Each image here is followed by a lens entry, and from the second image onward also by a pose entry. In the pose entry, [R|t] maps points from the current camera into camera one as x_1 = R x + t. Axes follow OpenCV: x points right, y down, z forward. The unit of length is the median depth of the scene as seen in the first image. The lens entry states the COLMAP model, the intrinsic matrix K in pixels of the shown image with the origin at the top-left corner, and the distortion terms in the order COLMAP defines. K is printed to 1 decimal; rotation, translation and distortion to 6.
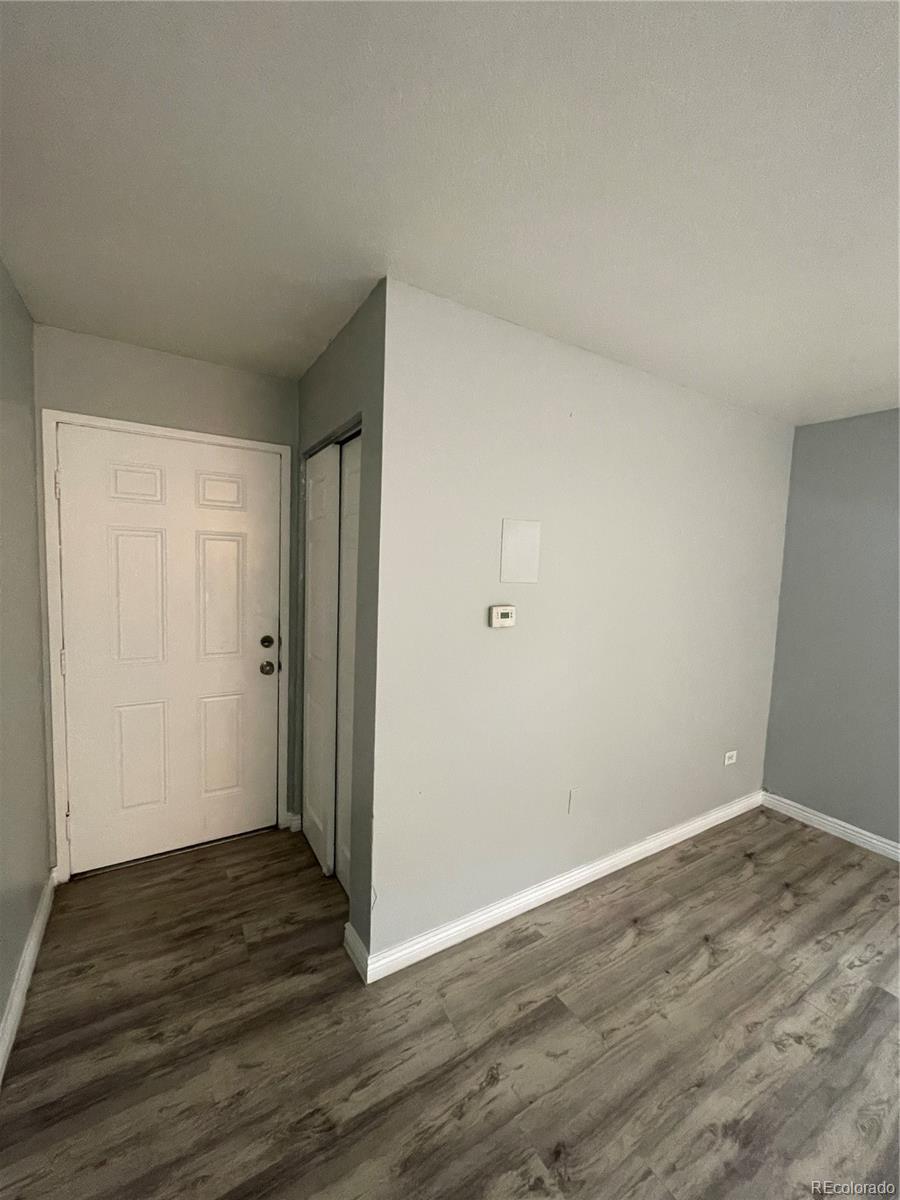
lens RADIAL K [[484.8, 0, 452.3], [0, 484.8, 599.3], [0, 0, 1]] dist [-0.001448, -0.000454]
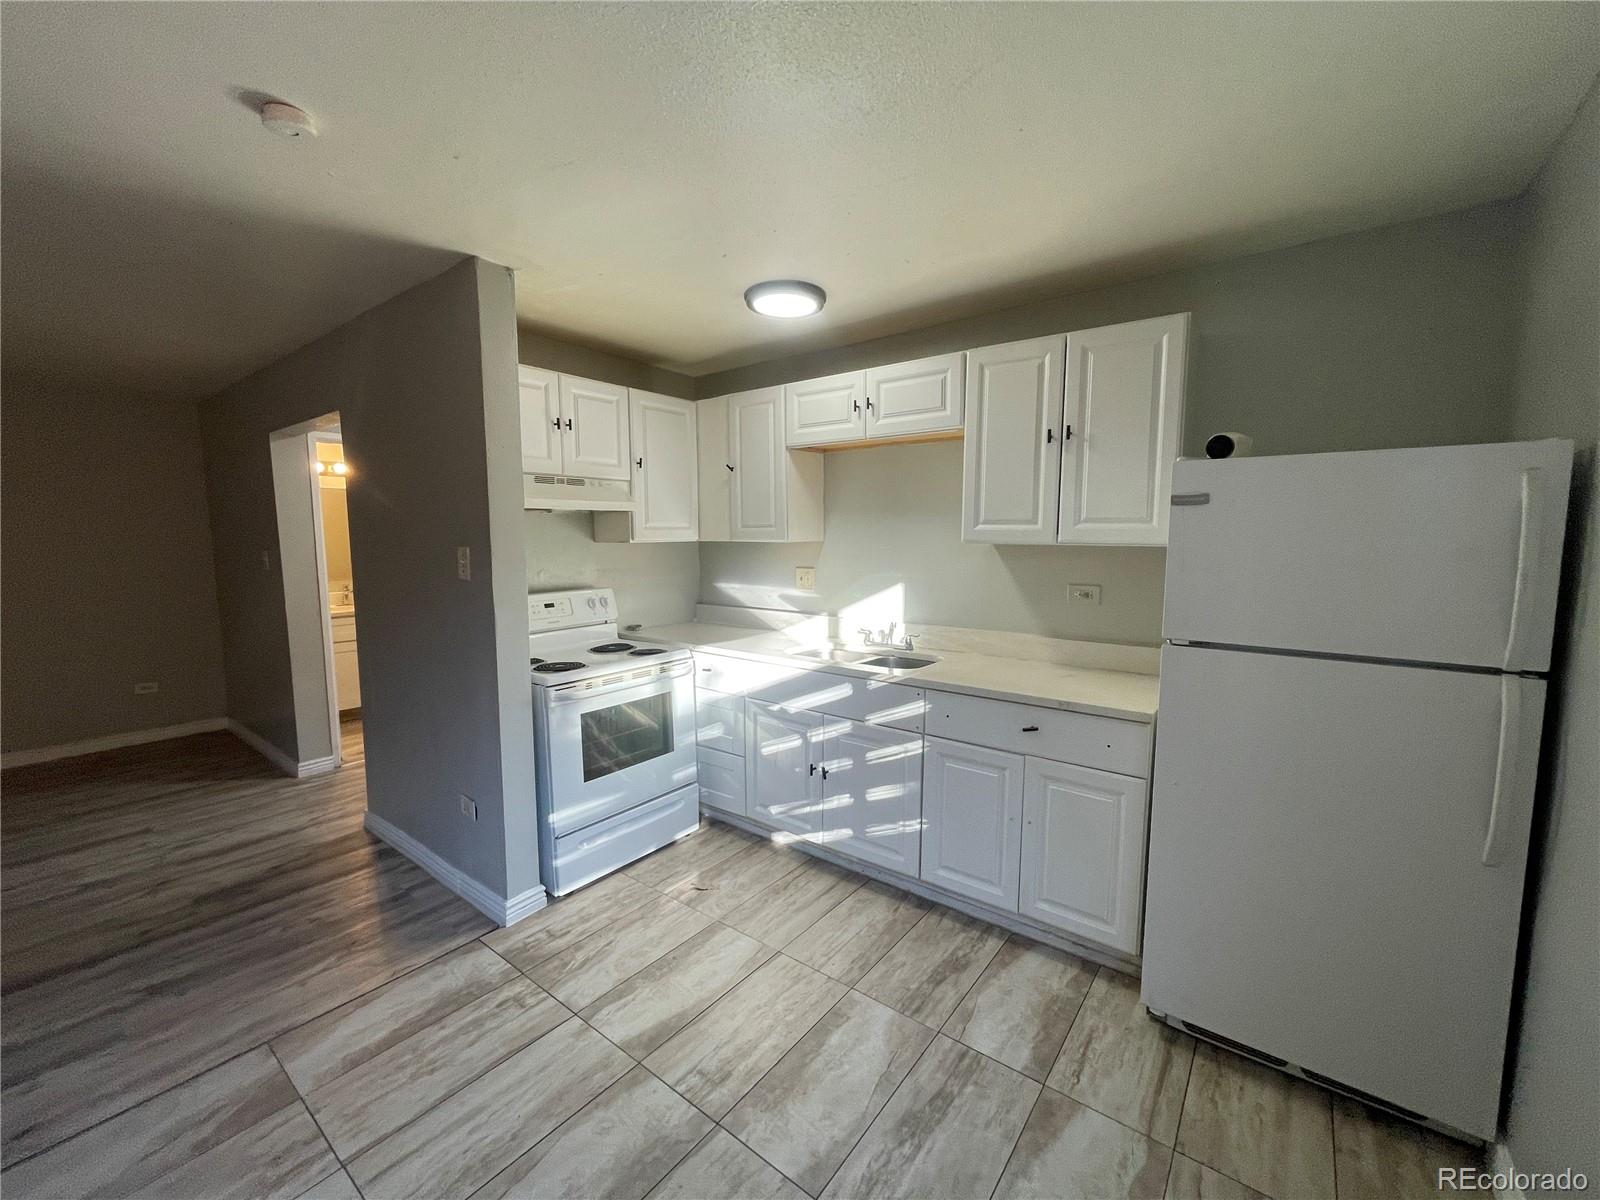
lens RADIAL K [[646.4, 0, 799.1], [0, 646.4, 596.3], [0, 0, 1]] dist [-0.001448, -0.000454]
pose [[0.936236, -0.070905, 0.344145, 2.173905], [0.063065, 0.997432, 0.033936, 0.215931], [-0.345667, -0.010068, 0.938303, -1.428752]]
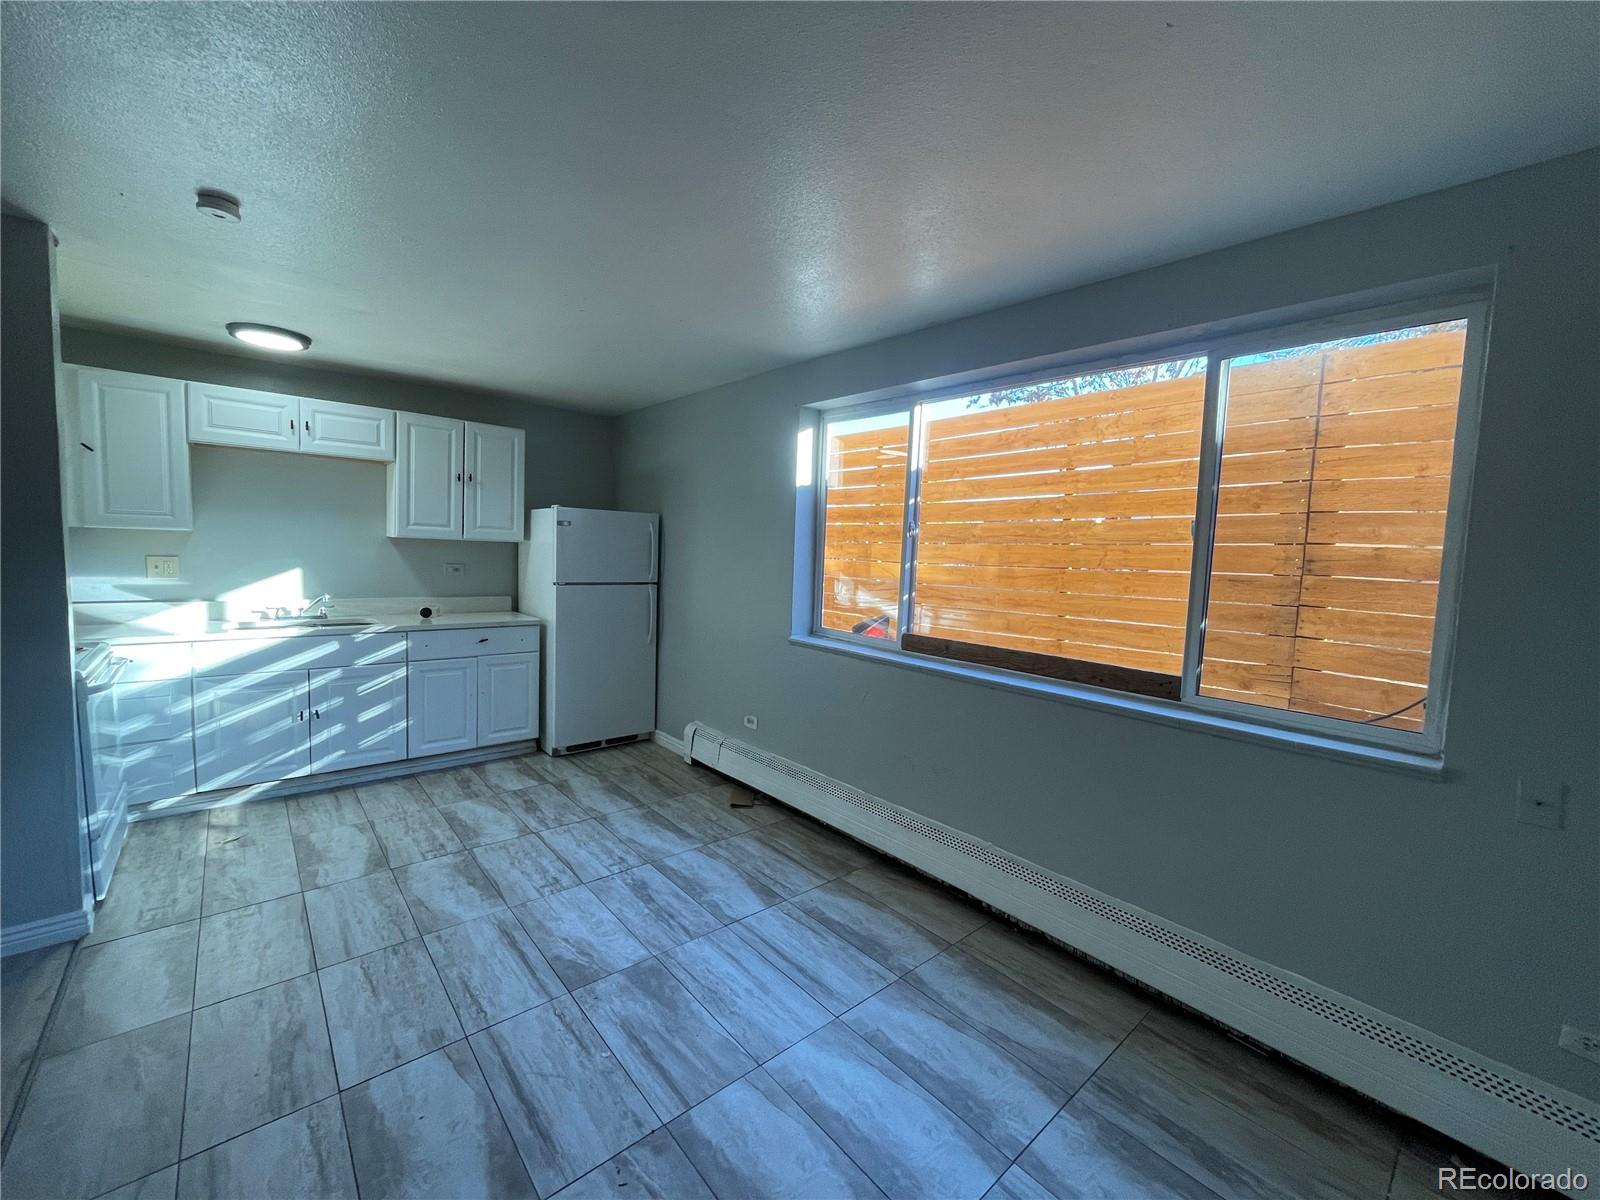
lens RADIAL K [[646.4, 0, 799.1], [0, 646.4, 596.3], [0, 0, 1]] dist [-0.001448, -0.000454]
pose [[-0.159198, -0.119253, 0.980018, 0.840032], [0.032760, 0.991493, 0.125971, 0.146317], [-0.986703, 0.052160, -0.153937, -1.215643]]
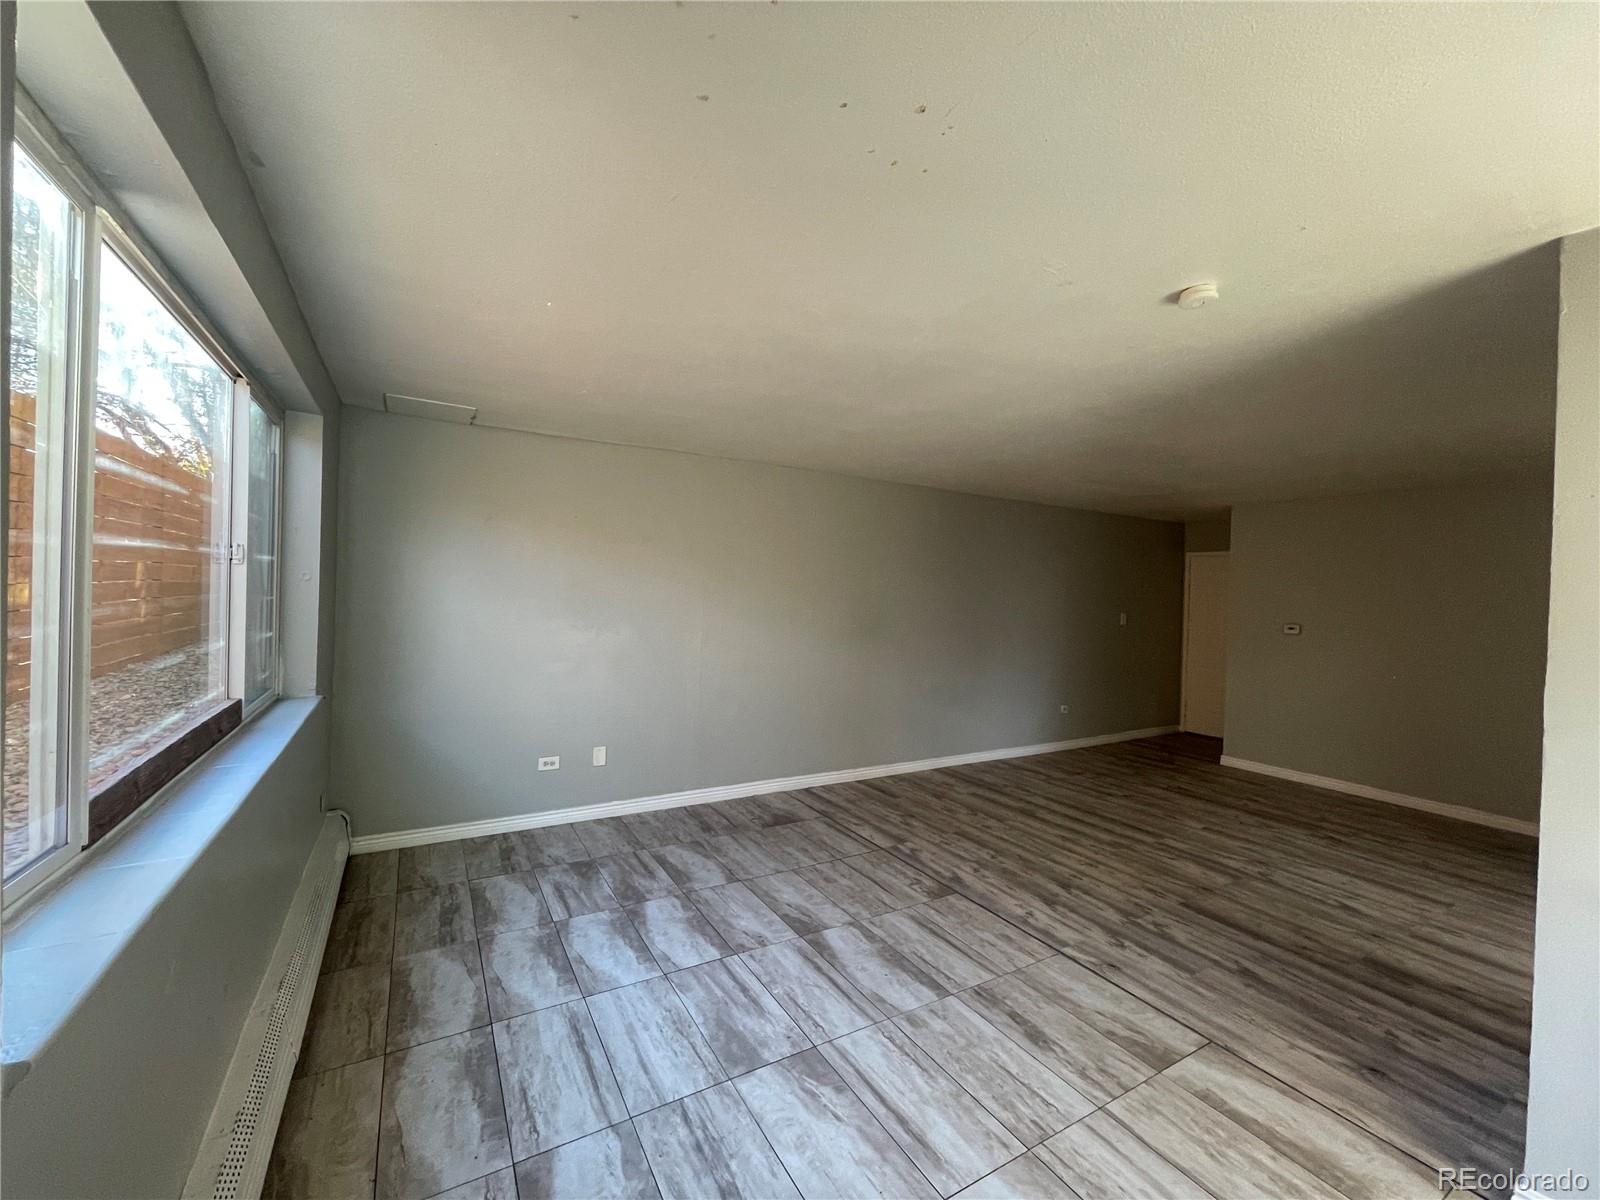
lens RADIAL K [[646.4, 0, 799.1], [0, 646.4, 596.3], [0, 0, 1]] dist [-0.001448, -0.000454]
pose [[-0.024665, -0.030797, -0.999221, 2.846118], [-0.107963, 0.993762, -0.027964, 0.194673], [0.993849, 0.107189, -0.027837, -1.059538]]
